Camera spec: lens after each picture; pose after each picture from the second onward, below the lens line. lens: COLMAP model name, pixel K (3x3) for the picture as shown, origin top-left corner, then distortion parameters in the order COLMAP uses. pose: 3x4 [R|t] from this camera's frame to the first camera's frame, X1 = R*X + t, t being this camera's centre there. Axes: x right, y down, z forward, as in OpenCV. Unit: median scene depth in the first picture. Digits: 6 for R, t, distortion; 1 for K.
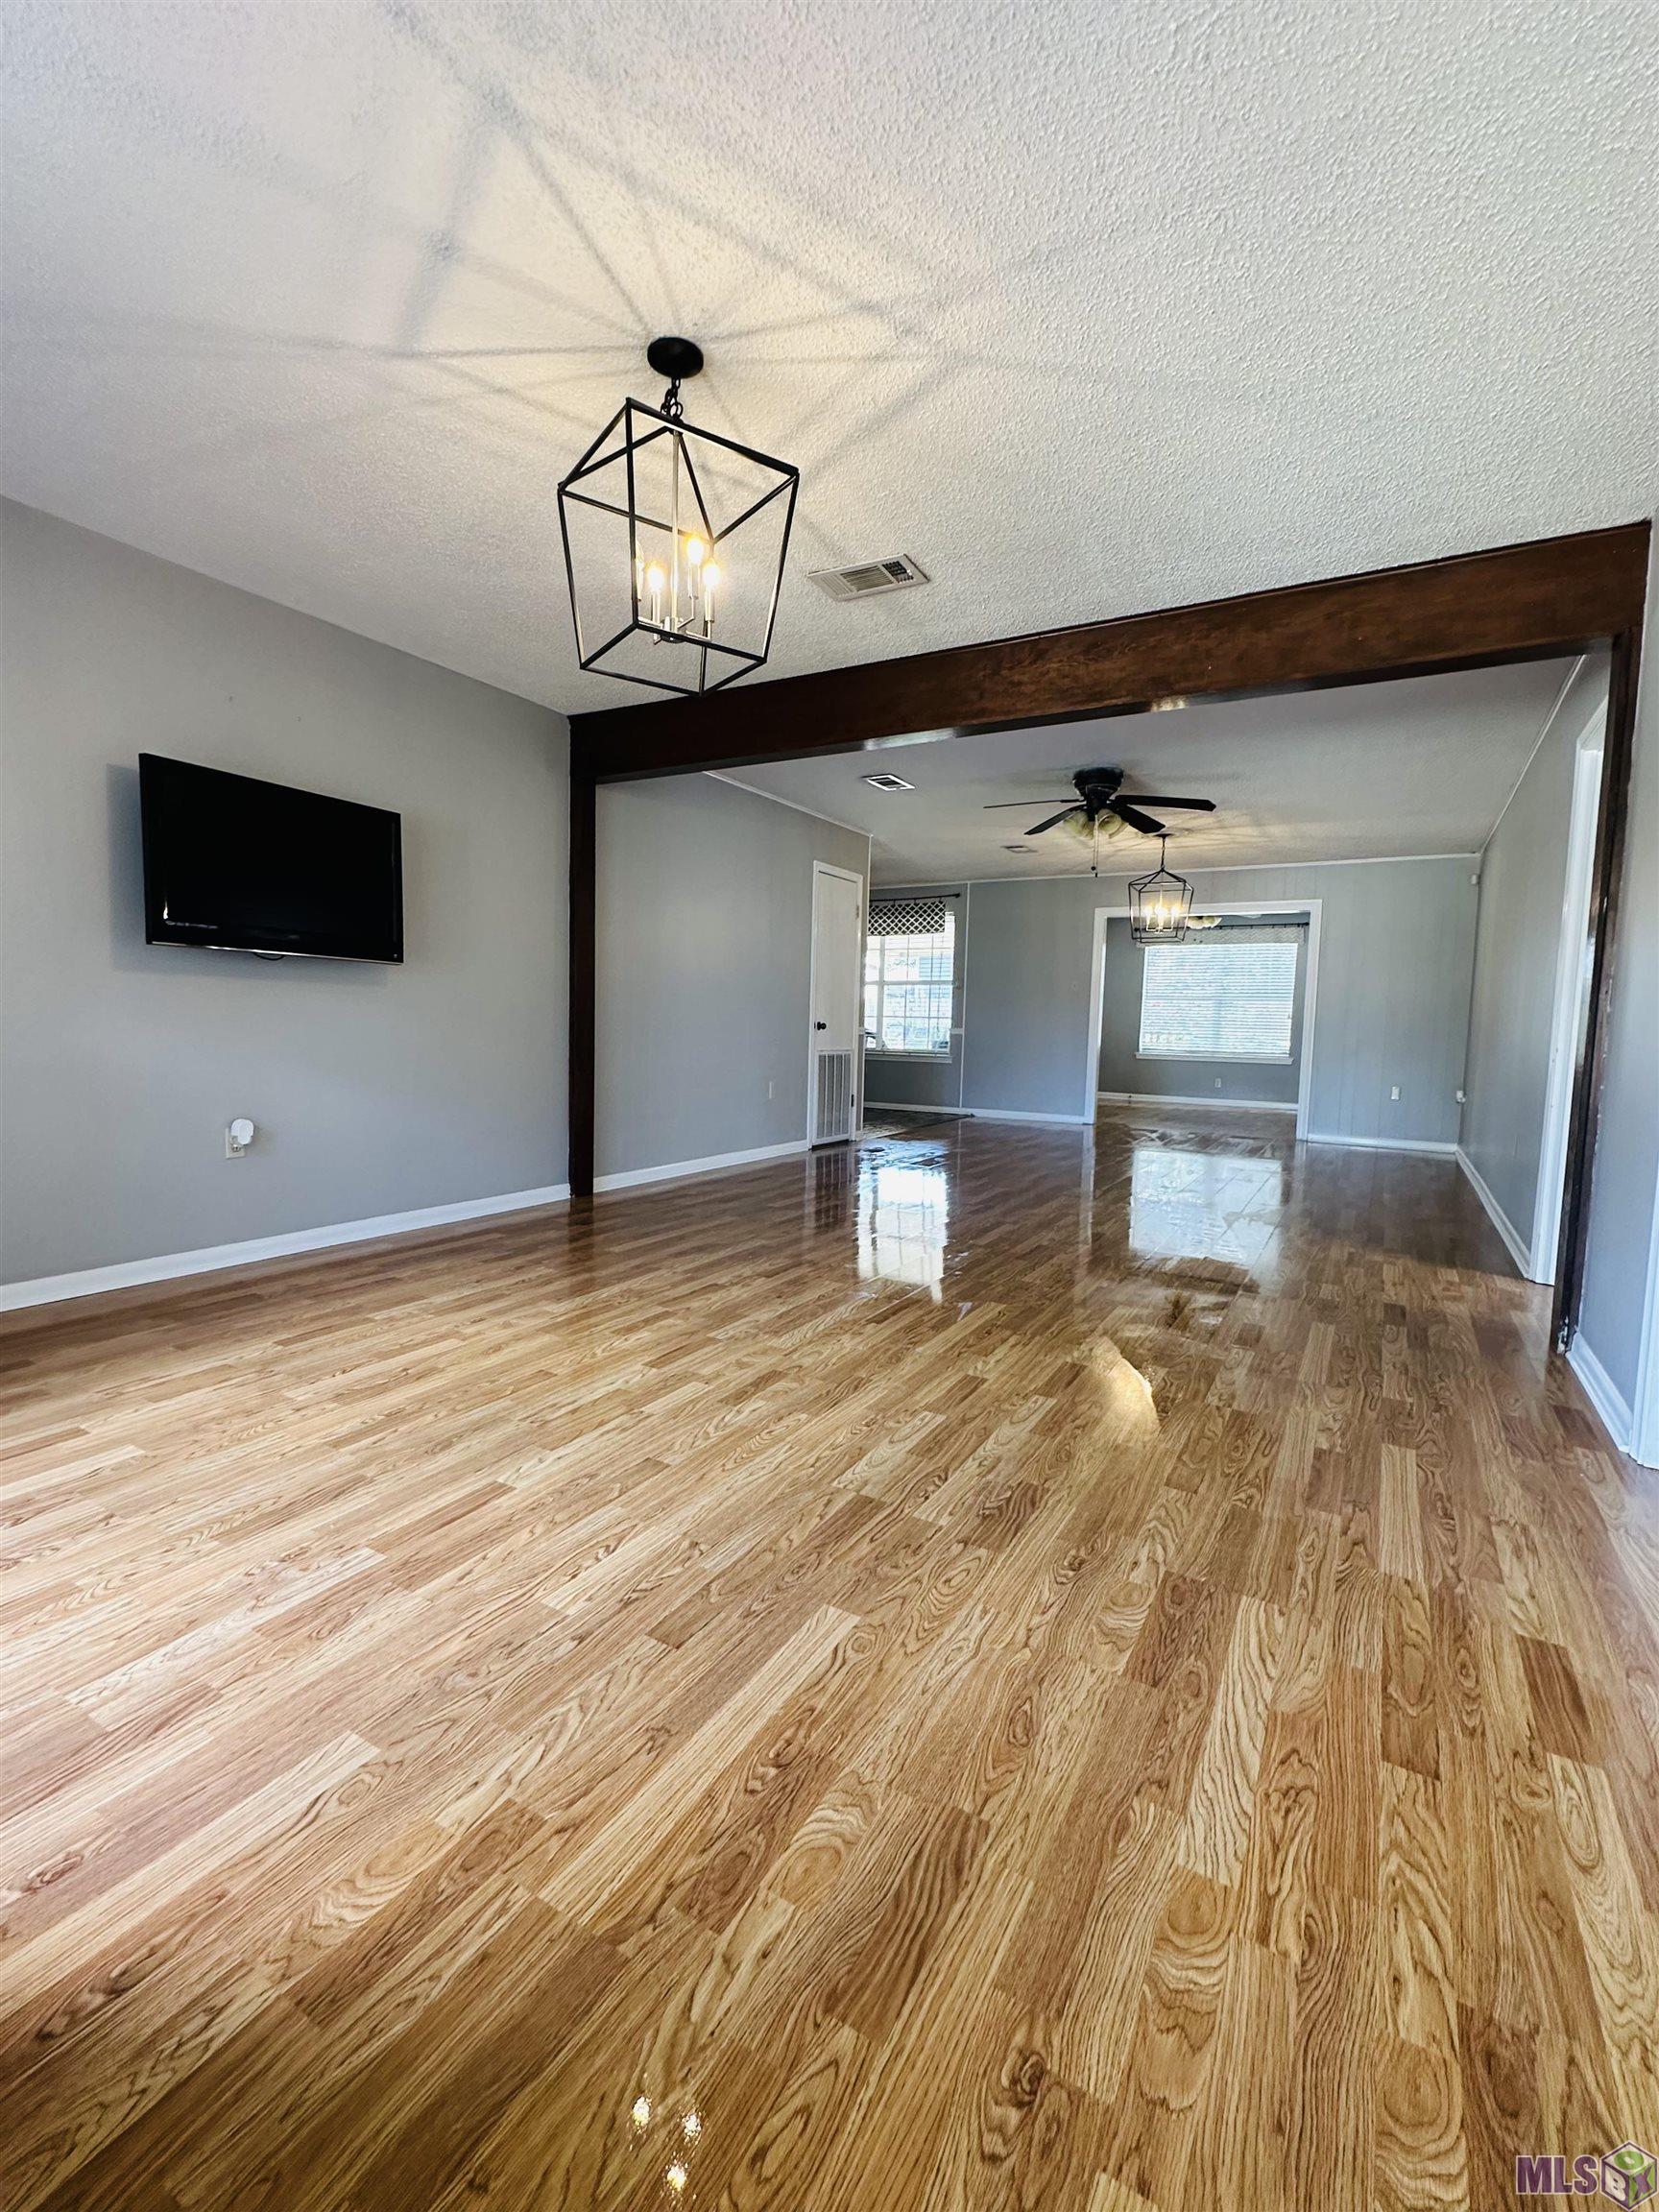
lens RADIAL K [[948.8, 0, 836.8], [0, 948.8, 1108.6], [0, 0, 1]] dist [-0.004202, 0.000418]
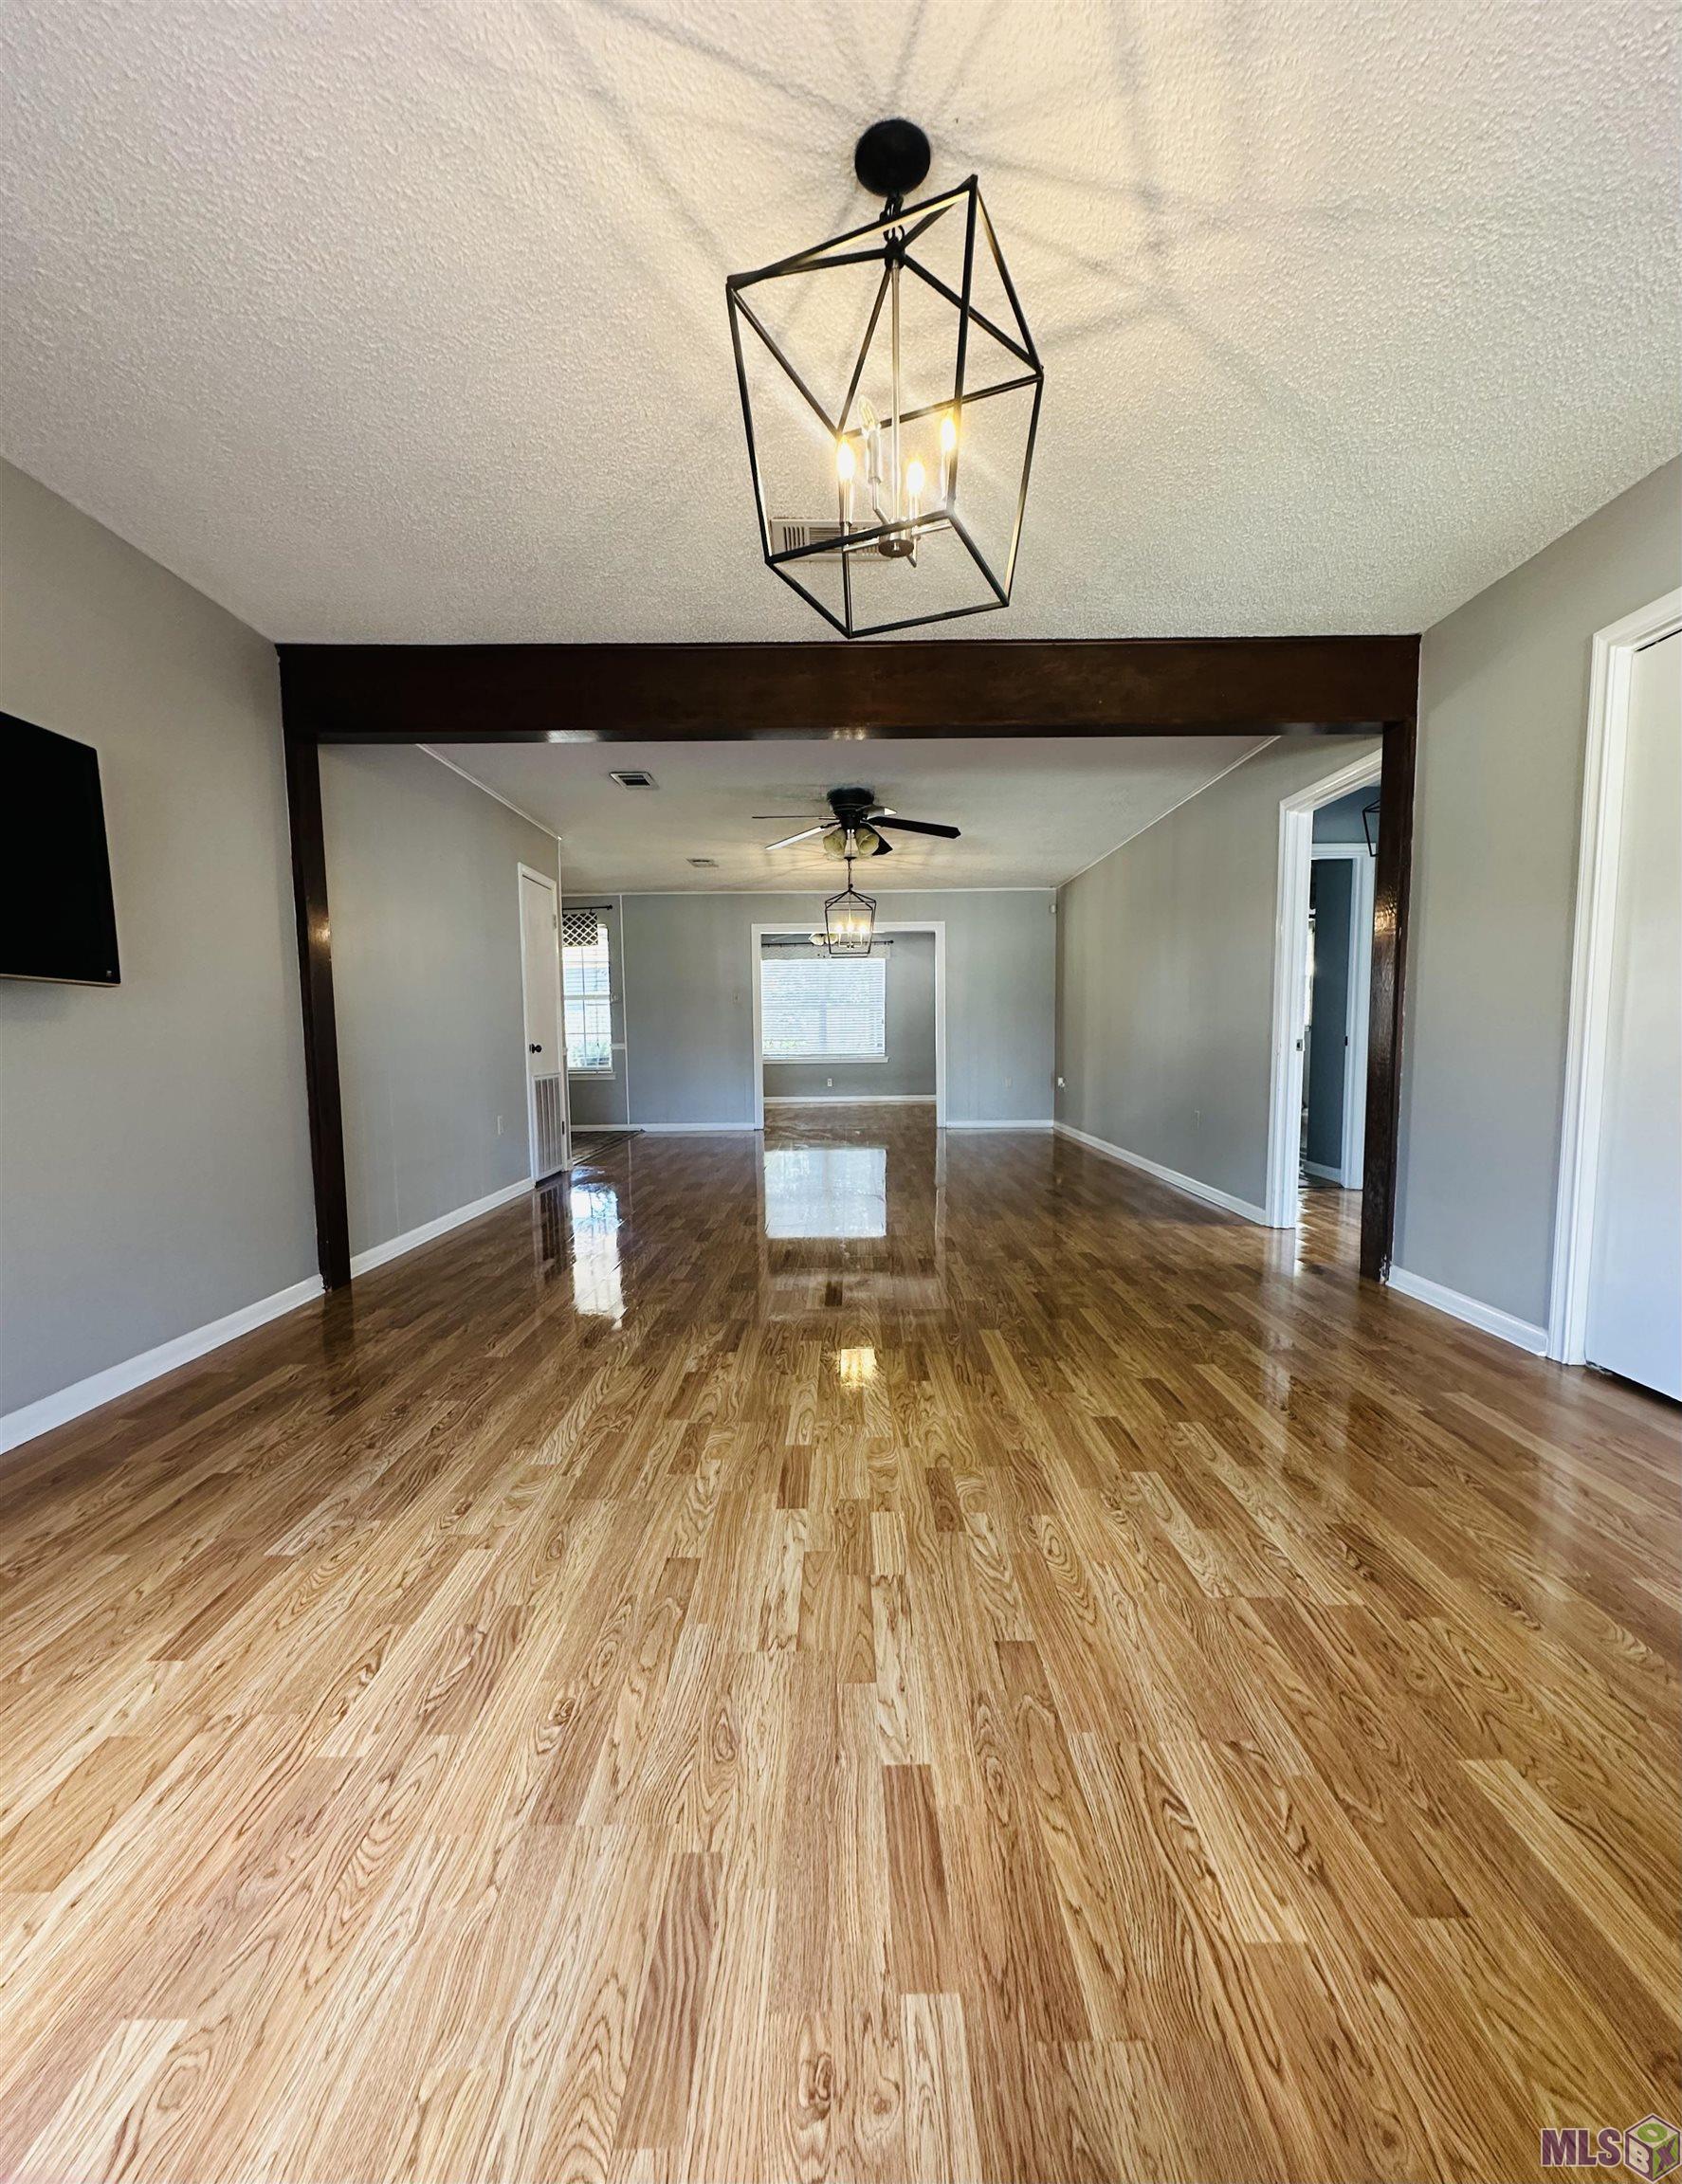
lens RADIAL K [[903.3, 0, 836.1], [0, 903.3, 1089.2], [0, 0, 1]] dist [0.000908, -0.000550]
pose [[0.871139, -0.064479, 0.486785, -0.362864], [0.077834, 0.996940, -0.007236, -0.039040], [-0.484829, 0.044192, 0.873492, 0.246728]]
